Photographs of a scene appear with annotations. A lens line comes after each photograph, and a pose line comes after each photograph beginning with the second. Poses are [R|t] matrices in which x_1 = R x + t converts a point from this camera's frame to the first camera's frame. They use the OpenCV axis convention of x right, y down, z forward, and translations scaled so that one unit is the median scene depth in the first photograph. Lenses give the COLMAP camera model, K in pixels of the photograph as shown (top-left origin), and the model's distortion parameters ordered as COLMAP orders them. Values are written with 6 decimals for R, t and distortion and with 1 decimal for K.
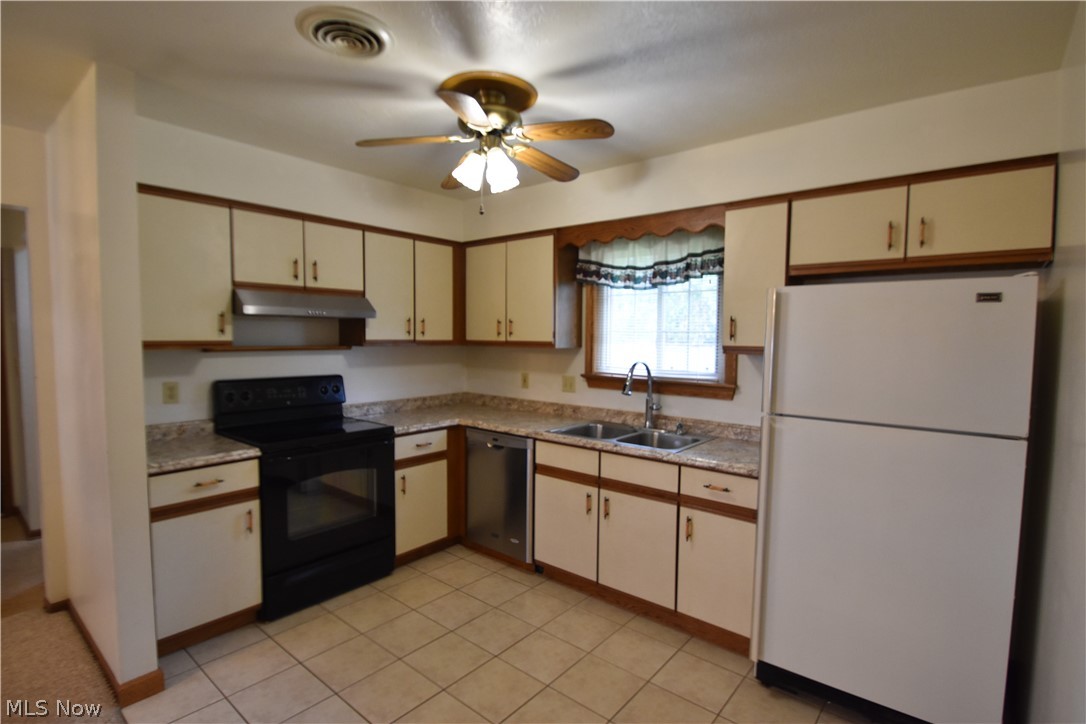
lens RADIAL K [[525.5, 0, 541.2], [0, 525.5, 364.6], [0, 0, 1]] dist [-0.005994, -0.003820]
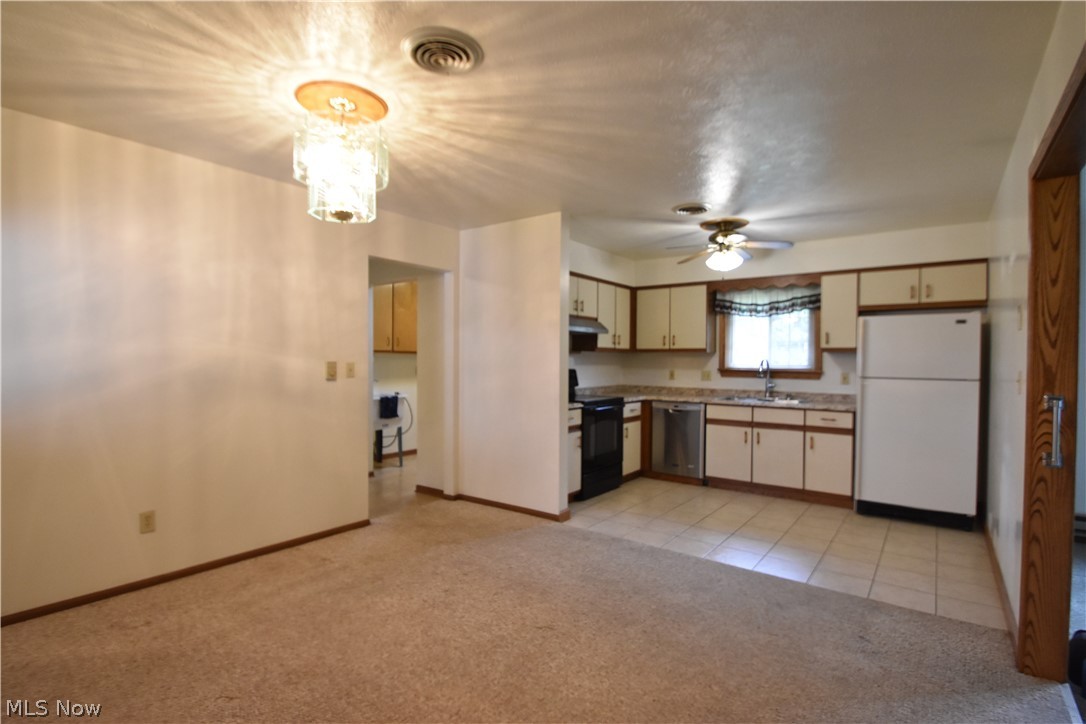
lens RADIAL K [[525.5, 0, 541.5], [0, 525.5, 368.3], [0, 0, 1]] dist [-0.005994, -0.003820]
pose [[0.998779, -0.003098, 0.049303, -0.629984], [0.005059, 0.999199, -0.039687, 0.090256], [-0.049140, 0.039888, 0.997995, -0.685975]]
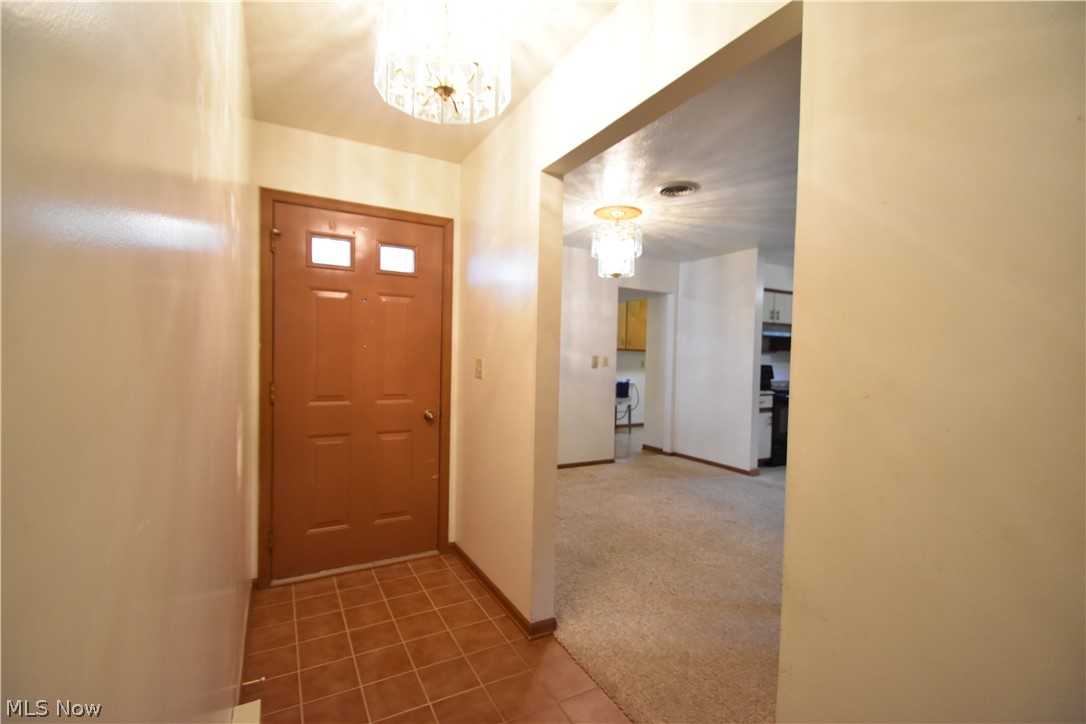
lens RADIAL K [[475.2, 0, 539.3], [0, 475.2, 369.1], [0, 0, 1]] dist [-0.004736, -0.003572]
pose [[0.930254, 0.022536, -0.366223, -0.605217], [-0.033913, 0.999120, -0.024661, 0.122043], [0.365345, 0.035361, 0.930200, -1.142573]]
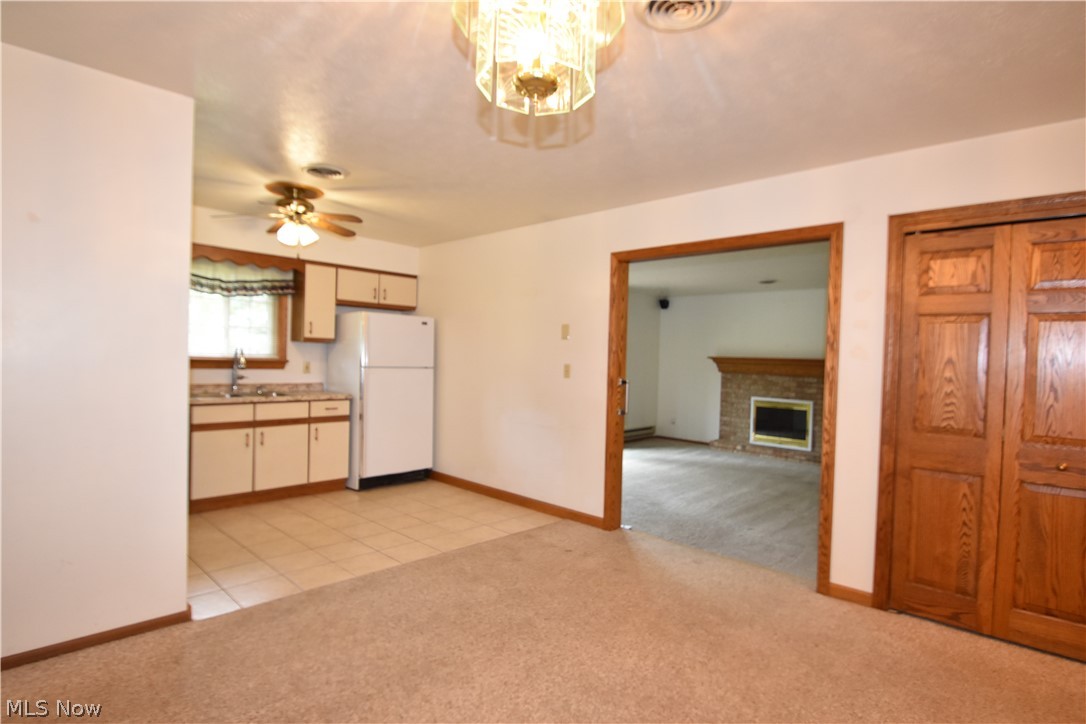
lens RADIAL K [[553.4, 0, 540.5], [0, 553.4, 363.3], [0, 0, 1]] dist [-0.013386, -0.000321]
pose [[0.070617, -0.019807, 0.997307, -1.294121], [0.028183, 0.999443, 0.017854, 0.037603], [-0.997105, 0.026846, 0.071136, 0.045273]]
